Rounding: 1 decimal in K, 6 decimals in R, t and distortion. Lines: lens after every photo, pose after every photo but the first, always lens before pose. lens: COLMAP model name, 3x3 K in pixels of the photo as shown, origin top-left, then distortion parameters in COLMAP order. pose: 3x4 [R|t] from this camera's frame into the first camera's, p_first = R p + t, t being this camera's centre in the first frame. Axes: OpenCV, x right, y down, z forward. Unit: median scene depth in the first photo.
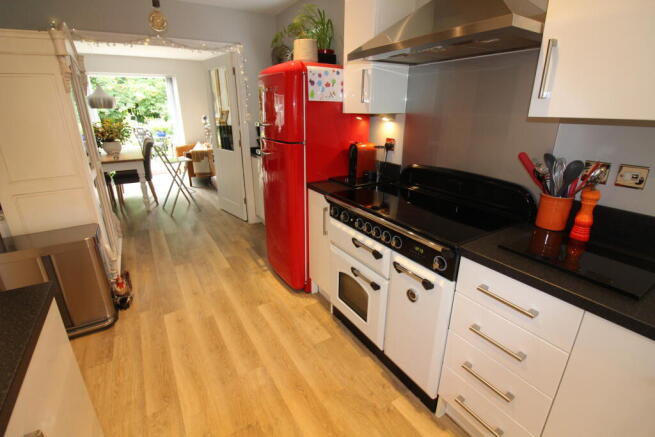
lens RADIAL K [[309.4, 0, 329.5], [0, 309.4, 214.9], [0, 0, 1]] dist [-0.022605, -0.000685]
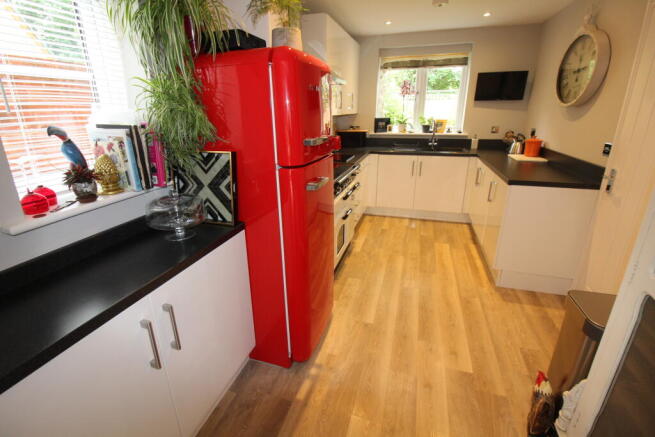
lens RADIAL K [[309.4, 0, 329.9], [0, 309.4, 221.6], [0, 0, 1]] dist [-0.022605, -0.000685]
pose [[-0.672065, -0.243278, 0.699389, -0.797185], [0.256374, 0.809633, 0.527984, -0.519723], [-0.694695, 0.534144, -0.481756, 1.518960]]
